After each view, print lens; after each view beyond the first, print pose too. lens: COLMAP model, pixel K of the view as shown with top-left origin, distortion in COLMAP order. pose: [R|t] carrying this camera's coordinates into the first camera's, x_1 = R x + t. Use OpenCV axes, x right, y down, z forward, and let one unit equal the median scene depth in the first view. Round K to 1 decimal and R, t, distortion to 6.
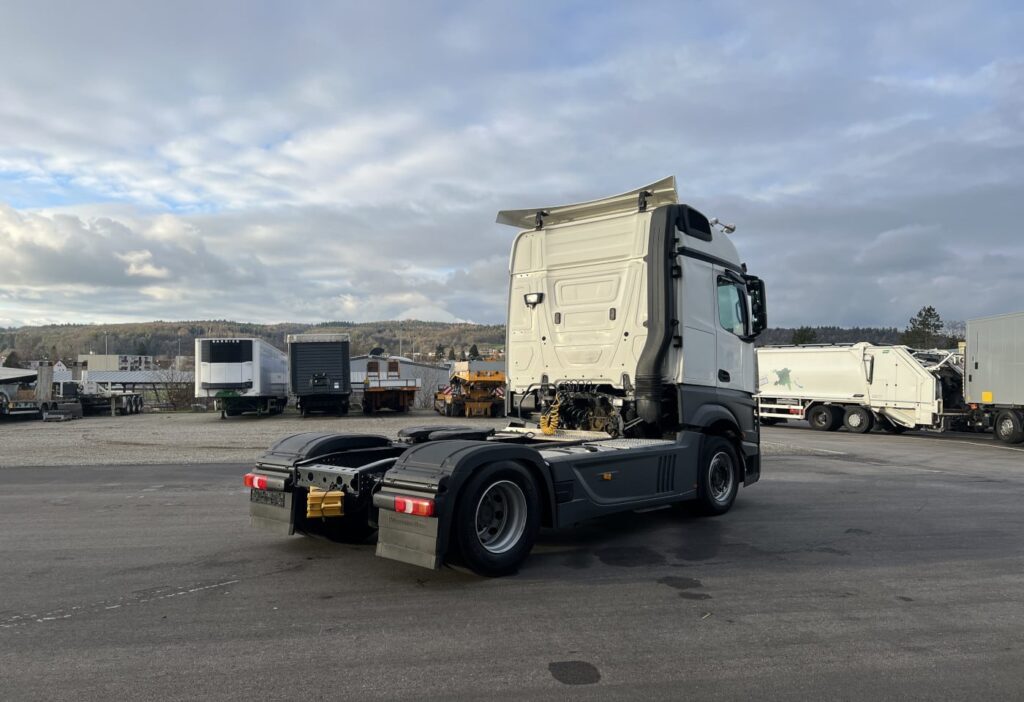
lens RADIAL K [[768.8, 0, 502.5], [0, 768.8, 354.0], [0, 0, 1]] dist [0.045591, -0.050171]
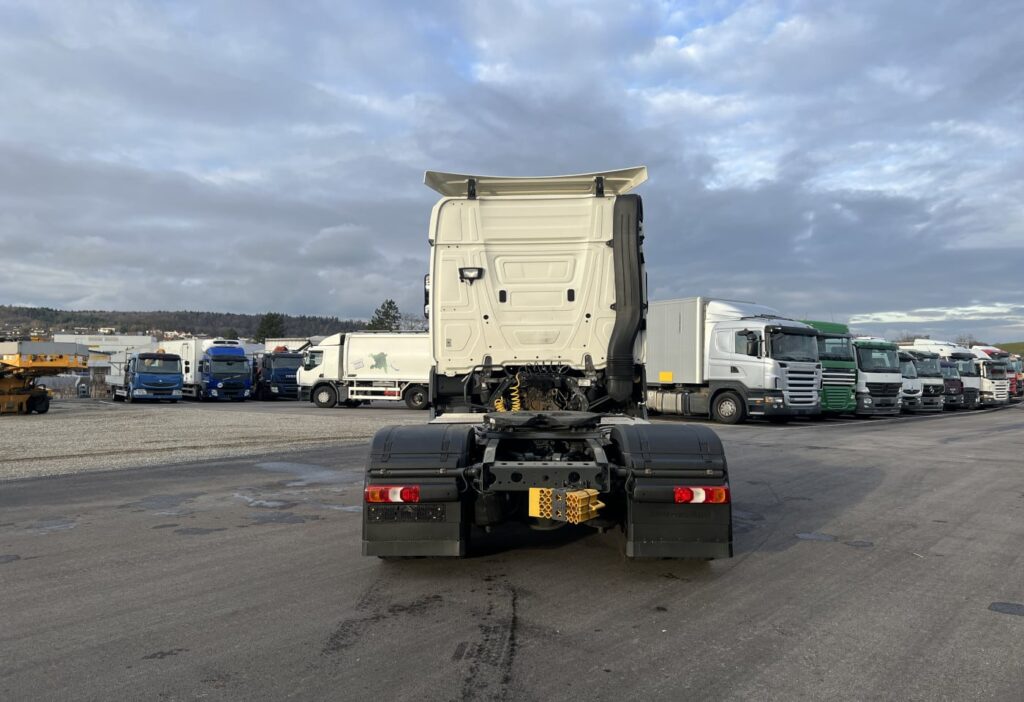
lens RADIAL K [[768.8, 0, 508.0], [0, 768.8, 350.7], [0, 0, 1]] dist [0.045591, -0.050171]
pose [[0.768652, 0.005549, 0.639643, -0.174294], [-0.014986, 0.999844, 0.009335, 0.003917], [-0.639492, -0.016761, 0.768615, 0.087935]]
